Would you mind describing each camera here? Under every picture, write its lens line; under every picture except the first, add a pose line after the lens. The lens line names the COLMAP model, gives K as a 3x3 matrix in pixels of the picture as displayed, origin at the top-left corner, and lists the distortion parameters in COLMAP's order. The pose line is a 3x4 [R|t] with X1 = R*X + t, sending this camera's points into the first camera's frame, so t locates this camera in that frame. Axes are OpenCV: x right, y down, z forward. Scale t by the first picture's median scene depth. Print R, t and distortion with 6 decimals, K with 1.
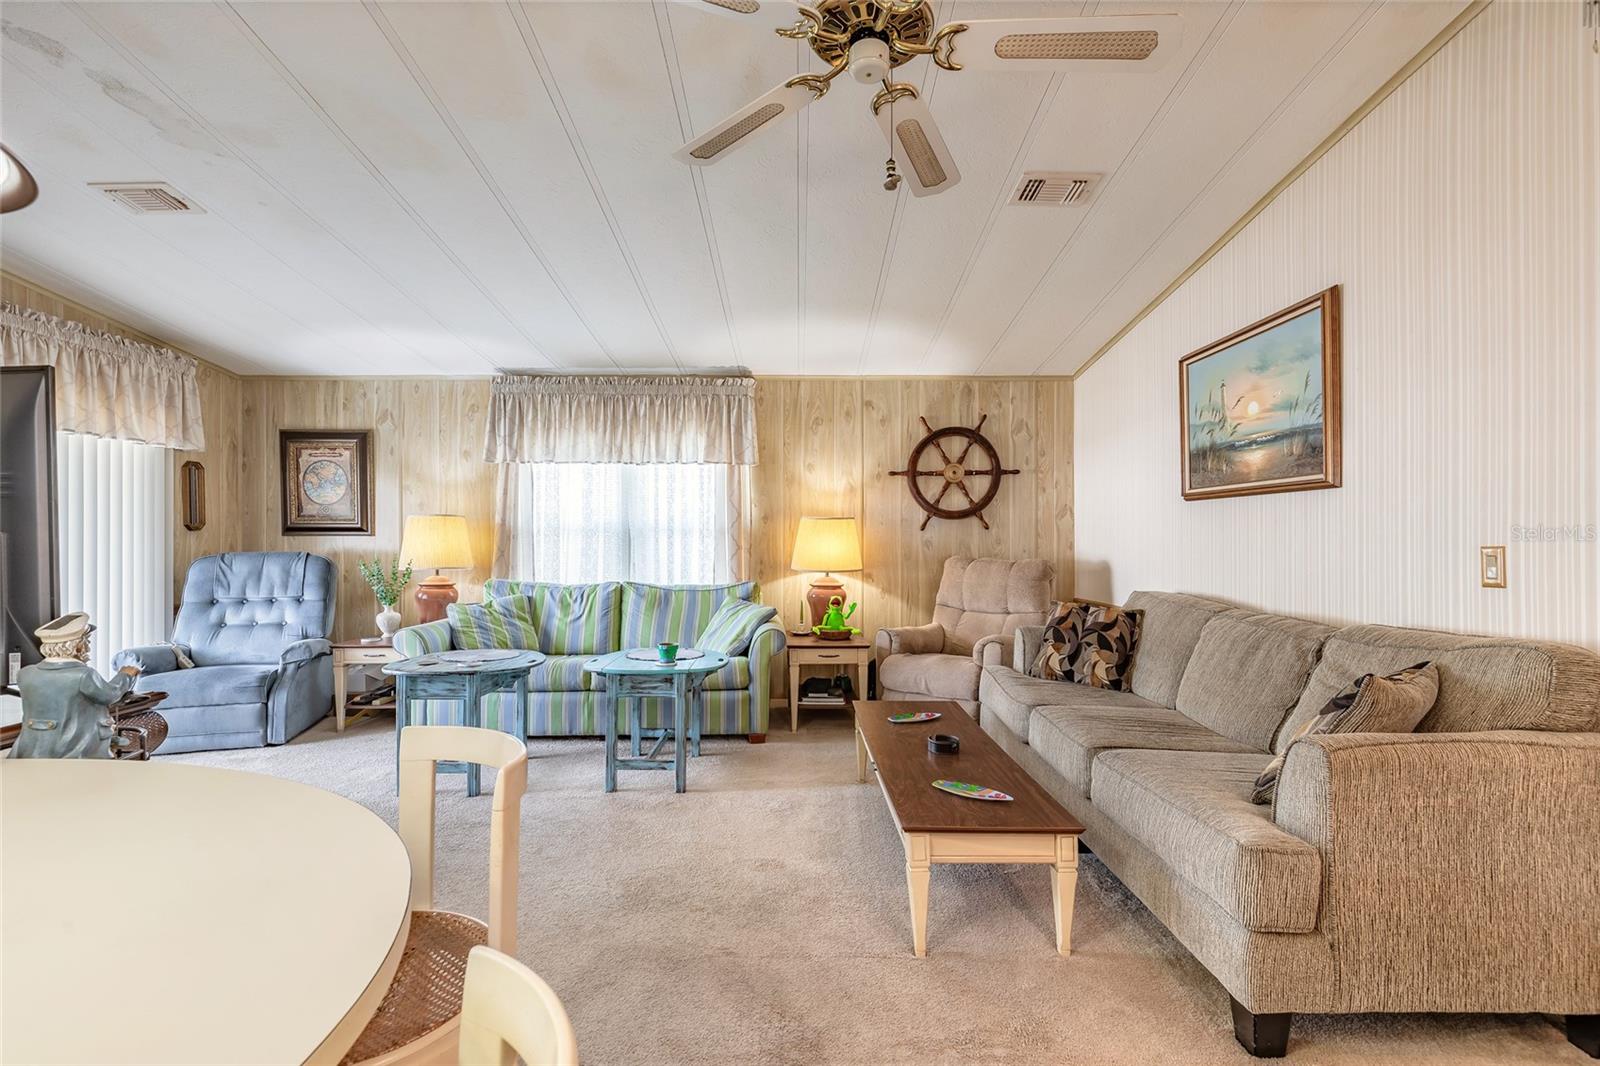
lens RADIAL K [[720.4, 0, 797.4], [0, 720.4, 540.3], [0, 0, 1]] dist [0.006476, -0.001630]
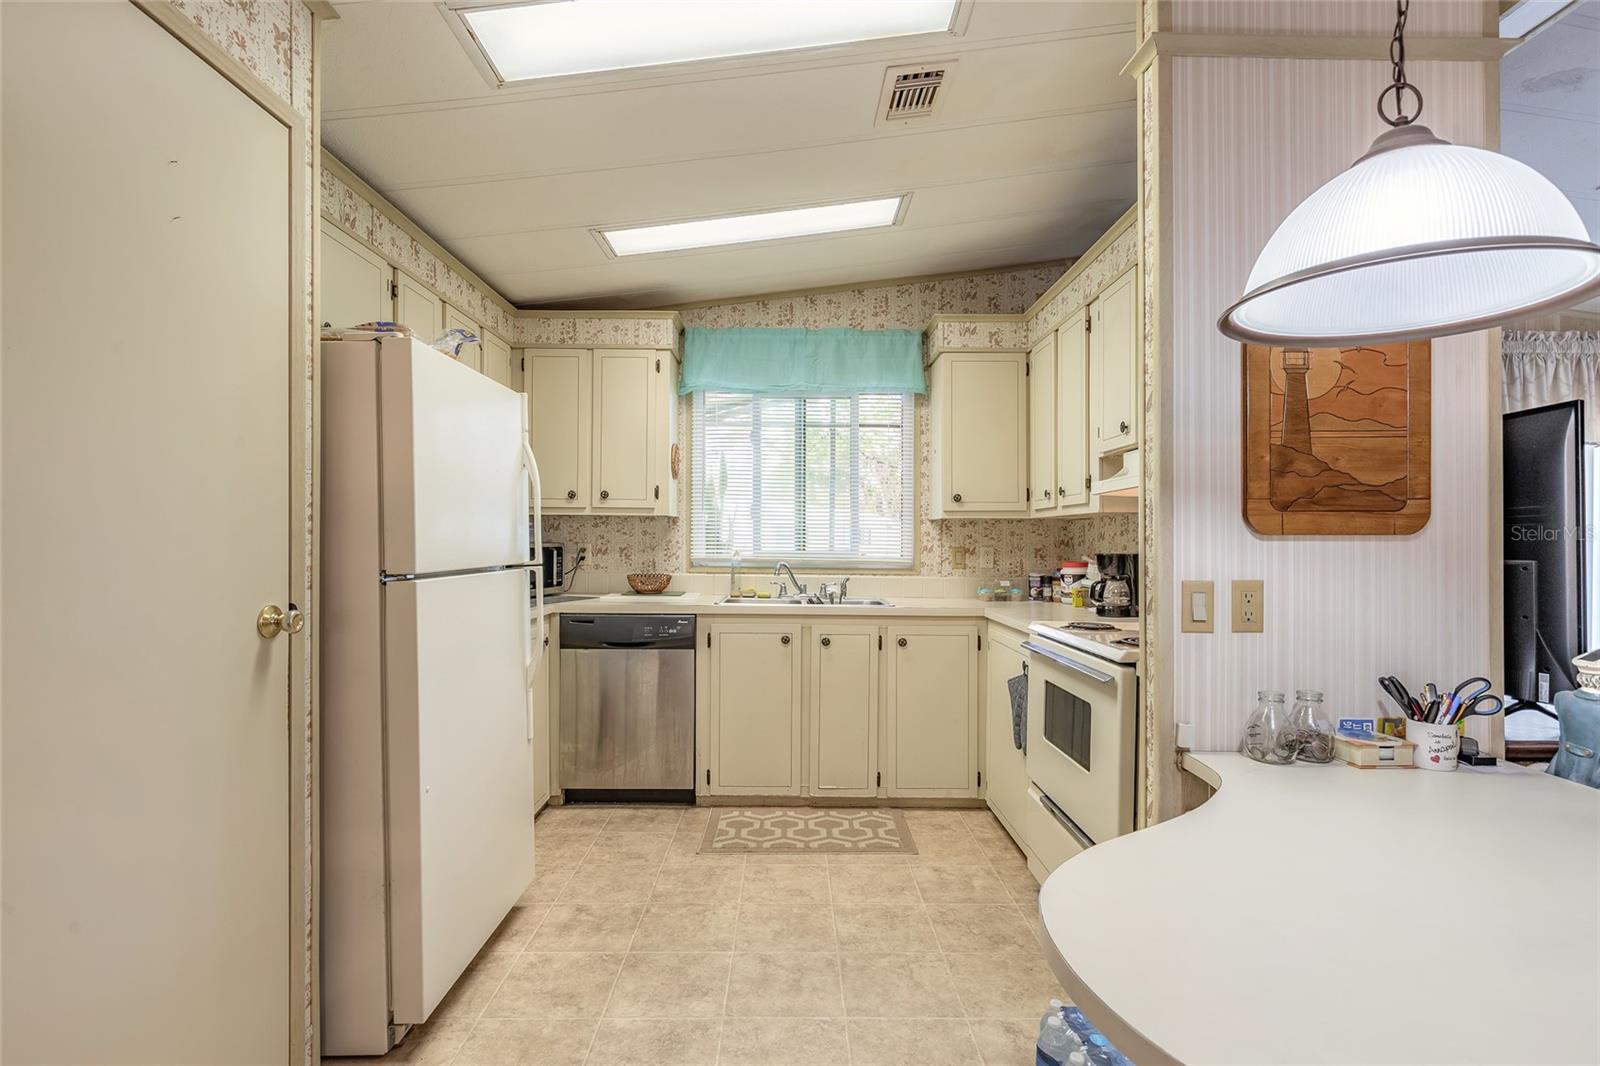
lens RADIAL K [[758.1, 0, 797.3], [0, 758.1, 540.3], [0, 0, 1]] dist [0.000504, -0.000396]
pose [[0.008492, 0.003713, -0.999957, 0.012258], [-0.008189, 0.999960, 0.003644, -0.013385], [0.999930, 0.008158, 0.008523, -0.043063]]
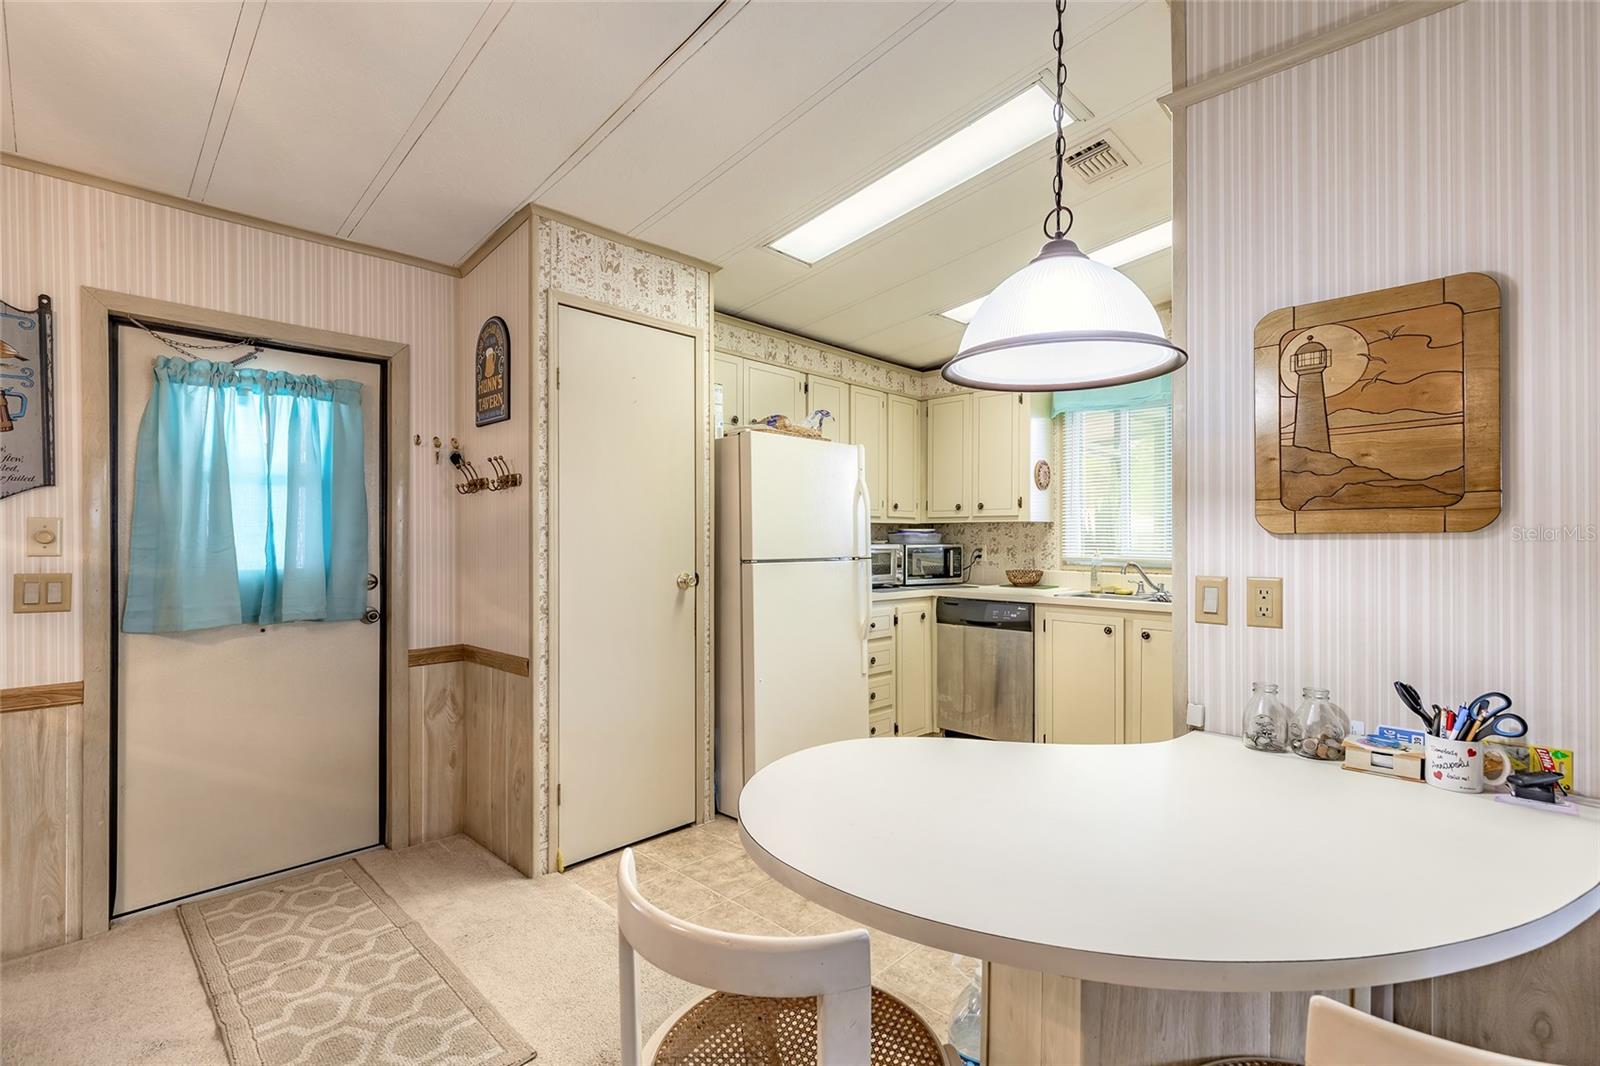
lens RADIAL K [[720.4, 0, 794.4], [0, 720.4, 539.1], [0, 0, 1]] dist [0.006476, -0.001630]
pose [[-0.699508, -0.000177, -0.714624, 0.076475], [-0.002038, 0.999996, 0.001748, -0.014093], [0.714621, 0.002679, -0.699506, 0.271039]]
